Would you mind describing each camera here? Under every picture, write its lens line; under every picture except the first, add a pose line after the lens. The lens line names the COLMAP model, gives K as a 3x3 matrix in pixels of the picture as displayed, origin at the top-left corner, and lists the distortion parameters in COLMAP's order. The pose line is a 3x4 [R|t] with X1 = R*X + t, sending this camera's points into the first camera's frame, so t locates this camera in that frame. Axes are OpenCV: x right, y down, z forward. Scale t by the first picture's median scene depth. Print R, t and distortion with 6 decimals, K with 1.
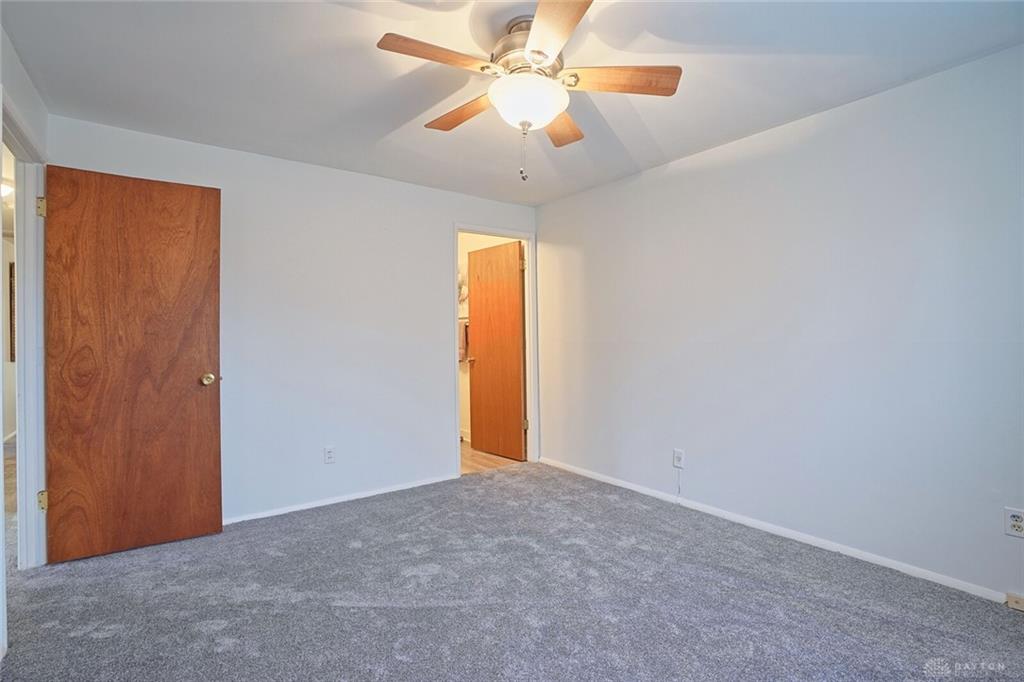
lens RADIAL K [[476.5, 0, 512.0], [0, 476.5, 341.0], [0, 0, 1]] dist [-0.068141, 0.028022]
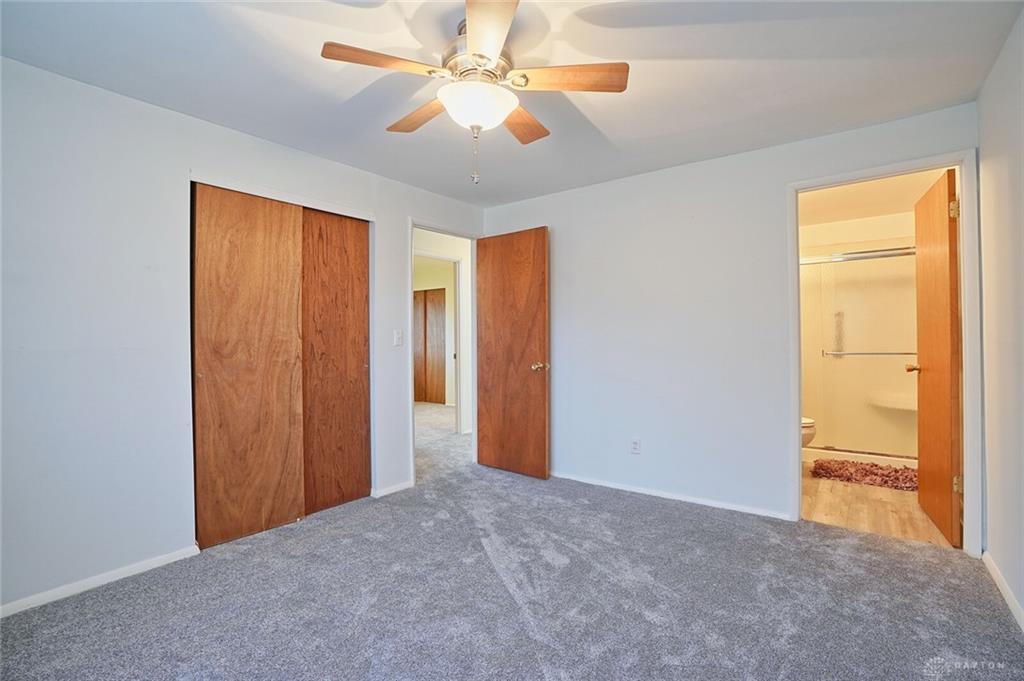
lens RADIAL K [[476.5, 0, 512.0], [0, 476.5, 340.5], [0, 0, 1]] dist [-0.068141, 0.028022]
pose [[0.269578, 0.013089, -0.962890, 0.726269], [0.002136, 0.999897, 0.014190, -0.015400], [0.962976, -0.005882, 0.269522, 0.566249]]
